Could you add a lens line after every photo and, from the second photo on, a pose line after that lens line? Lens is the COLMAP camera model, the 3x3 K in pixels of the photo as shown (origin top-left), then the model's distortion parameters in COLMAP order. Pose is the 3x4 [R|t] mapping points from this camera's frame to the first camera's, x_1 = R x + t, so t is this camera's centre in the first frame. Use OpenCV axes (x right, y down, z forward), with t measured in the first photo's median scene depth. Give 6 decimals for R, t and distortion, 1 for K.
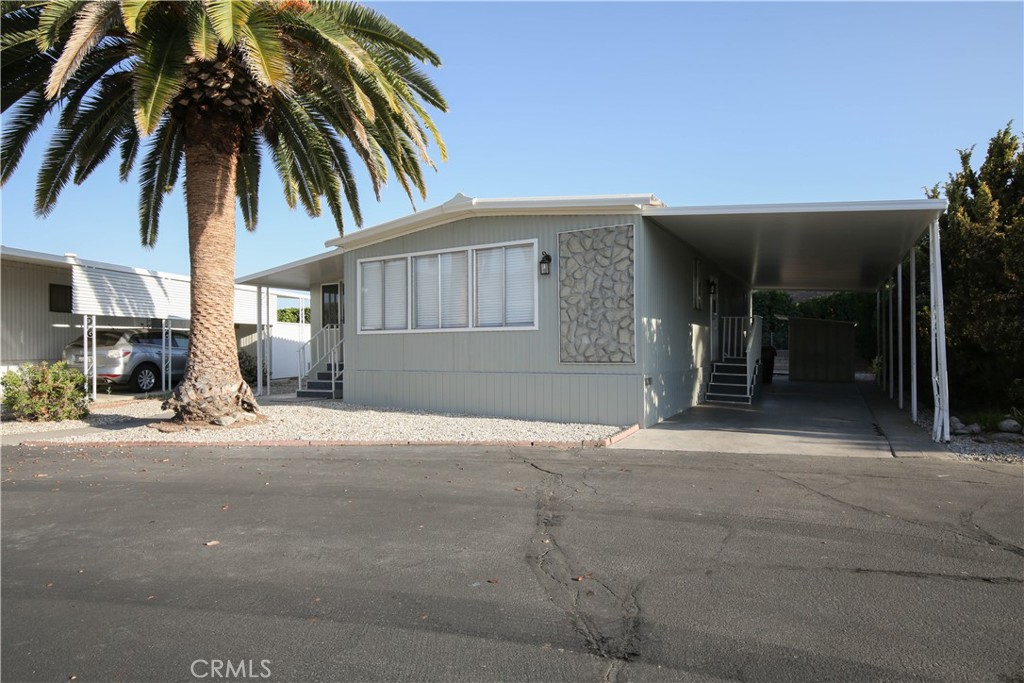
lens RADIAL K [[566.8, 0, 512.4], [0, 566.8, 347.1], [0, 0, 1]] dist [-0.006566, -0.001764]
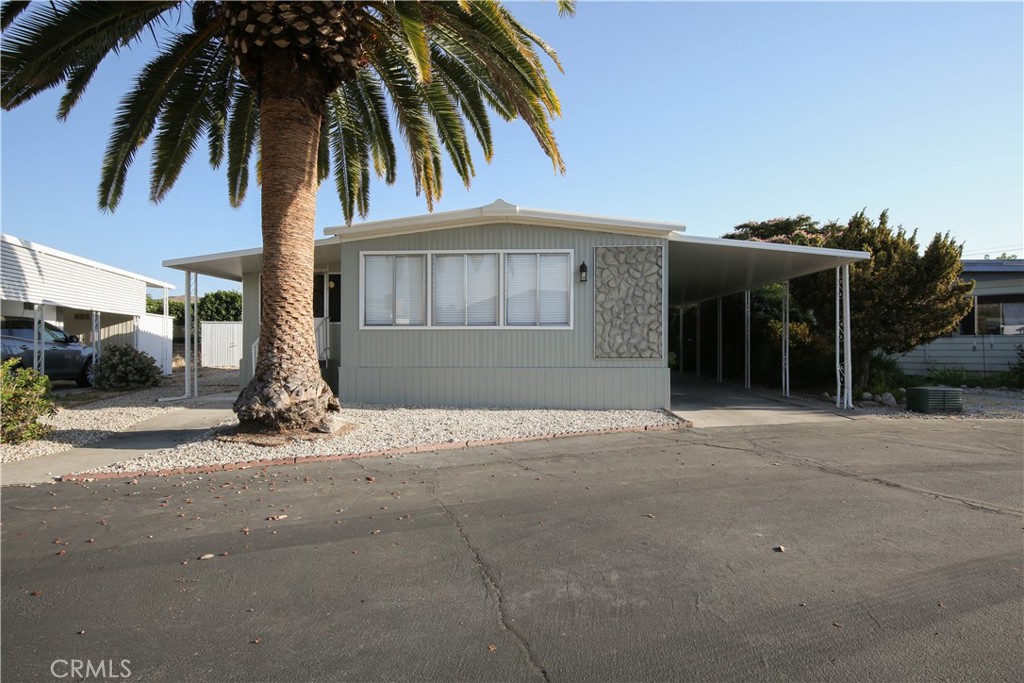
lens RADIAL K [[482.8, 0, 511.8], [0, 482.8, 345.9], [0, 0, 1]] dist [-0.024749, 0.000863]
pose [[0.891235, 0.009174, 0.453448, -0.523785], [-0.009032, 0.999956, -0.002477, 0.005925], [-0.453451, -0.001888, 0.891279, 0.201288]]
